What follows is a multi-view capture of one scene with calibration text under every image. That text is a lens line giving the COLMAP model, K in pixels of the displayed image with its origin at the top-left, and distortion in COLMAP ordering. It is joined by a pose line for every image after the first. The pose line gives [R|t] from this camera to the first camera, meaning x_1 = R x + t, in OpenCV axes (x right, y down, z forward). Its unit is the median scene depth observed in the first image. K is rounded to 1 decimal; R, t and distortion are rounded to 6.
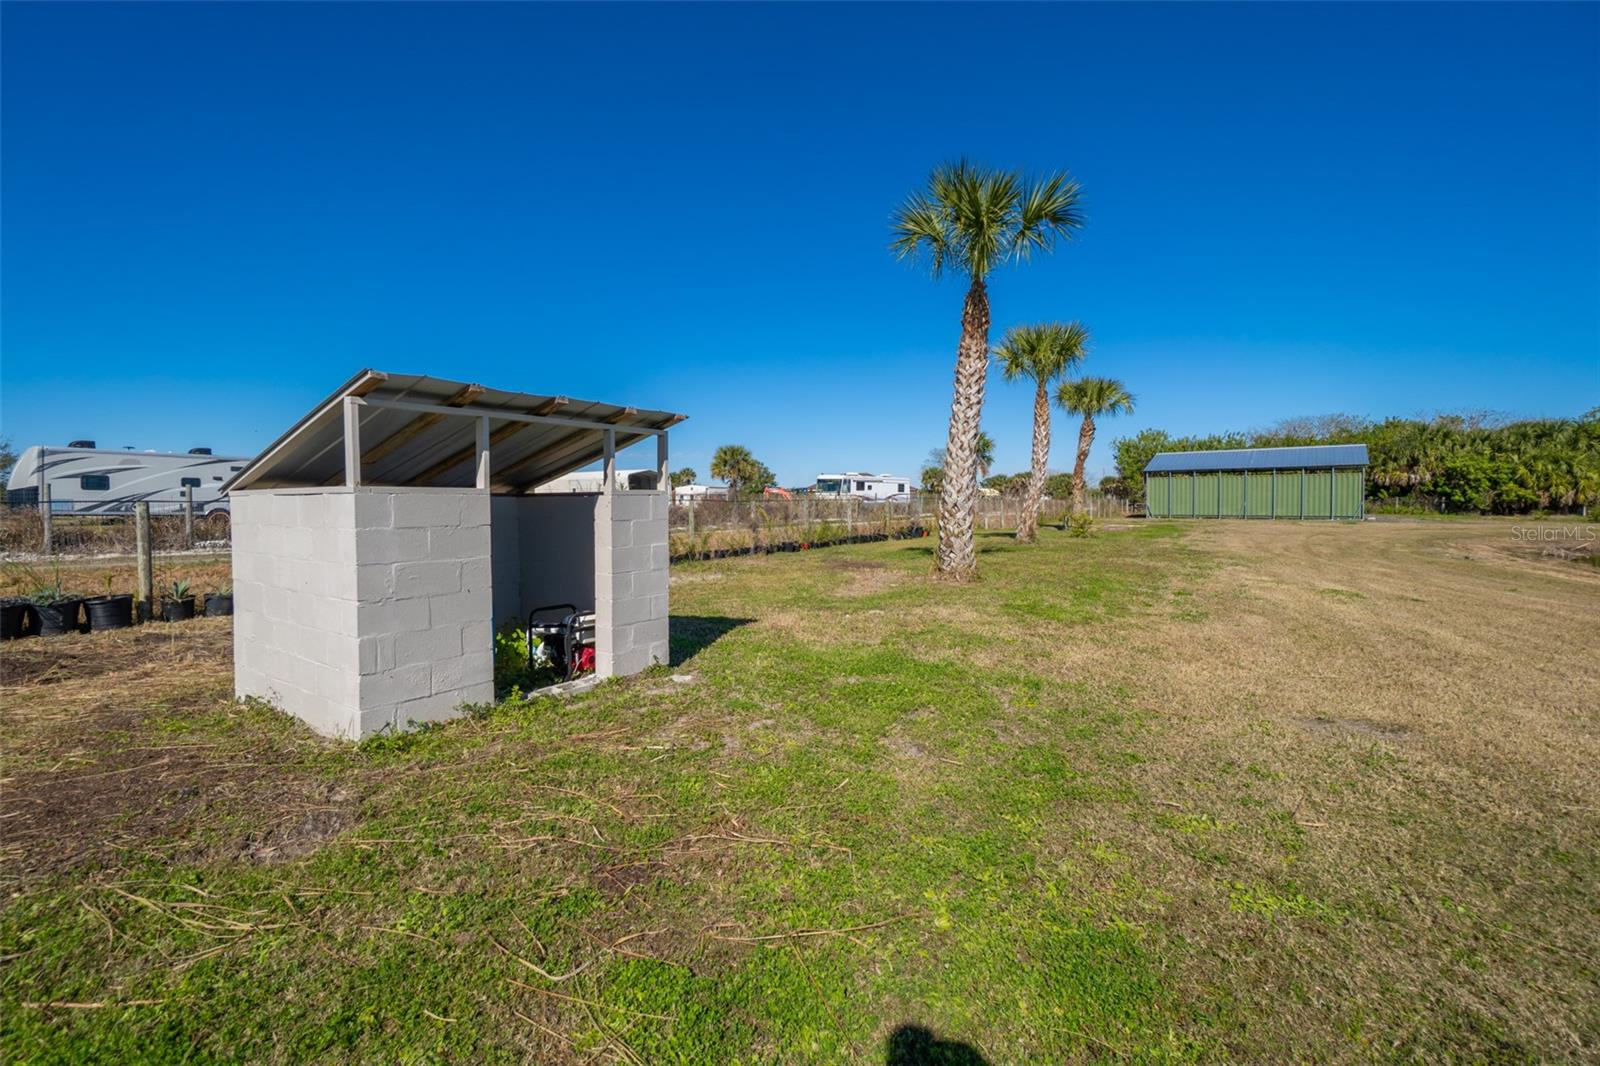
lens RADIAL K [[689.8, 0, 786.7], [0, 689.8, 531.5], [0, 0, 1]] dist [-0.003950, 0.002992]
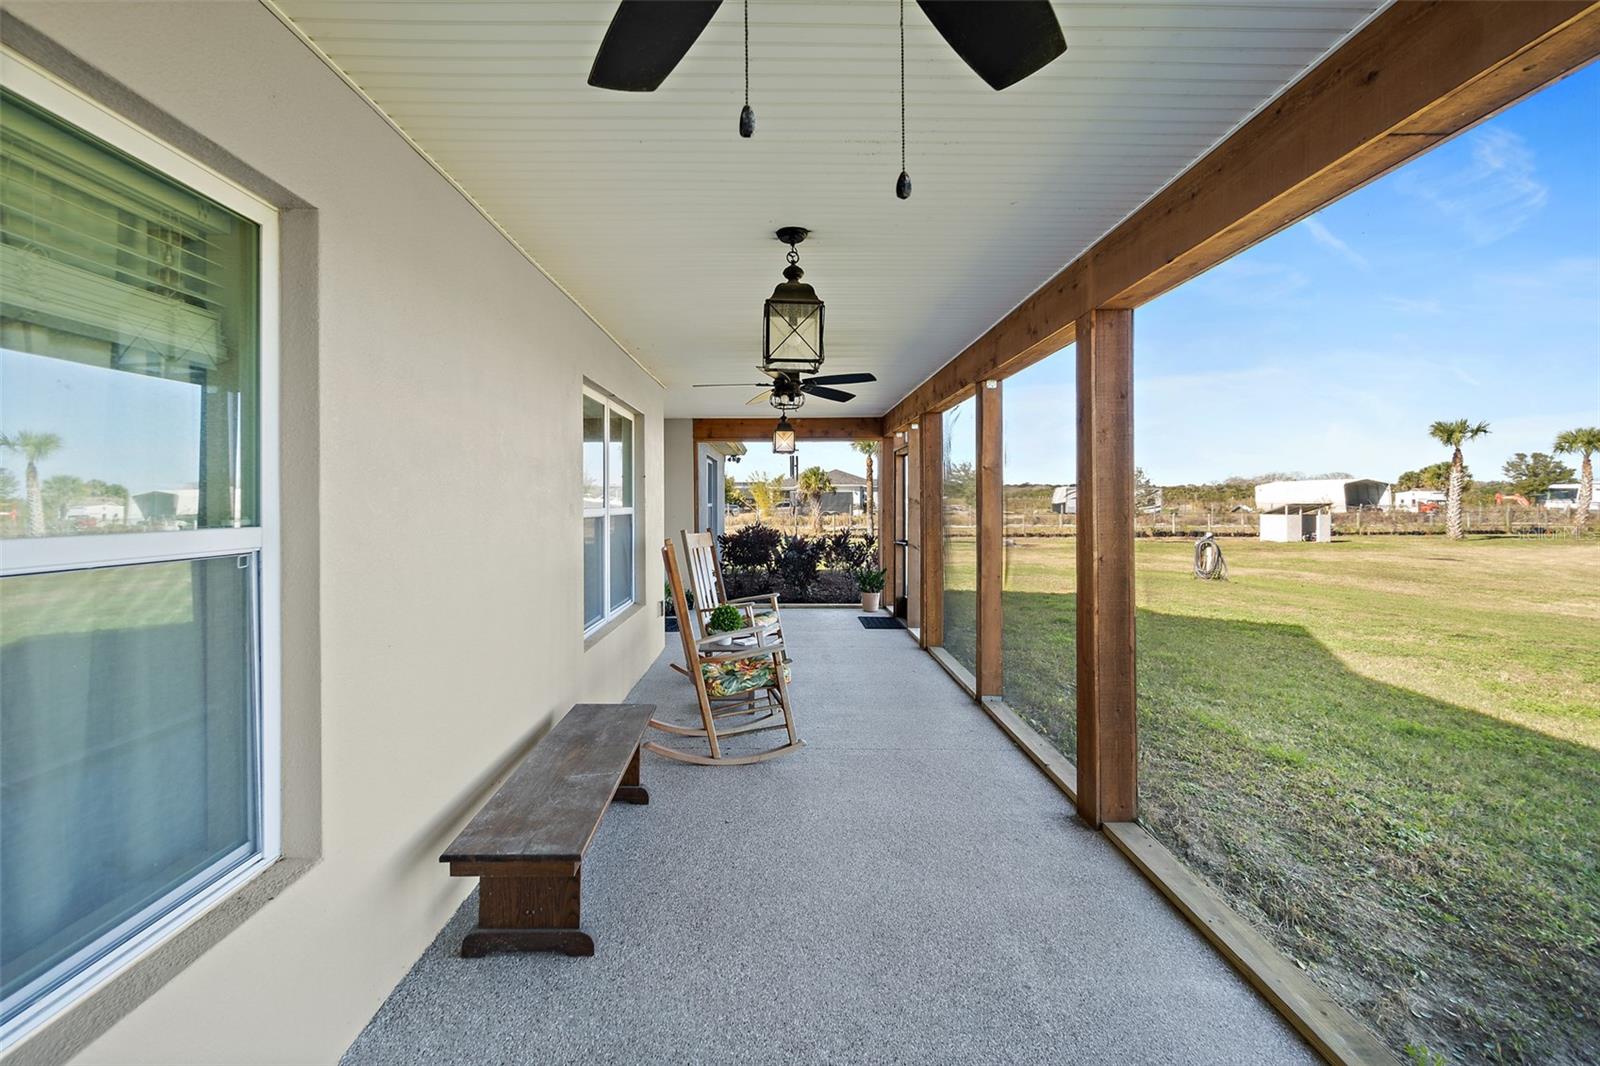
lens RADIAL K [[689.8, 0, 801.5], [0, 689.8, 499.0], [0, 0, 1]] dist [-0.003950, 0.002992]
pose [[0.619065, -0.001139, -0.785339, 0.373179], [-0.033849, 0.999031, -0.028132, 0.029696], [0.784610, 0.043998, 0.618427, -1.408192]]
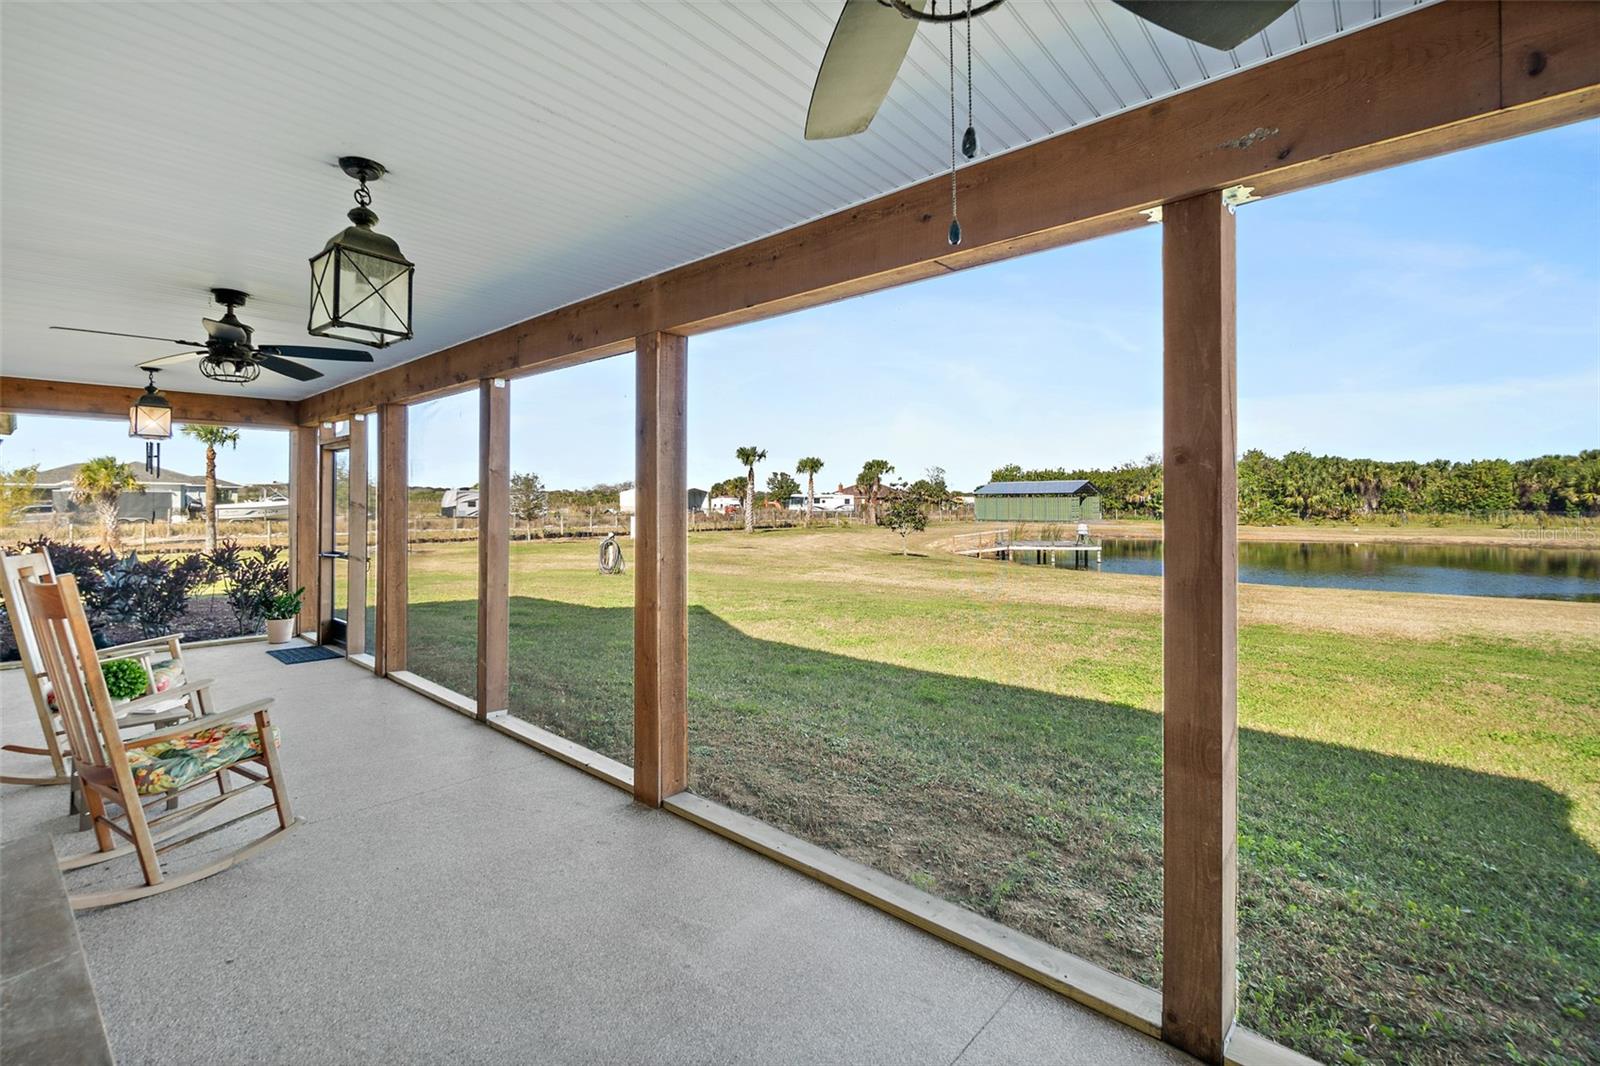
lens RADIAL K [[689.8, 0, 765.8], [0, 689.8, 500.4], [0, 0, 1]] dist [-0.003950, 0.002992]
pose [[0.994497, 0.002389, -0.104737, 0.336700], [-0.007530, 0.998784, -0.048717, 0.030040], [0.104493, 0.049238, 0.993306, -1.425634]]
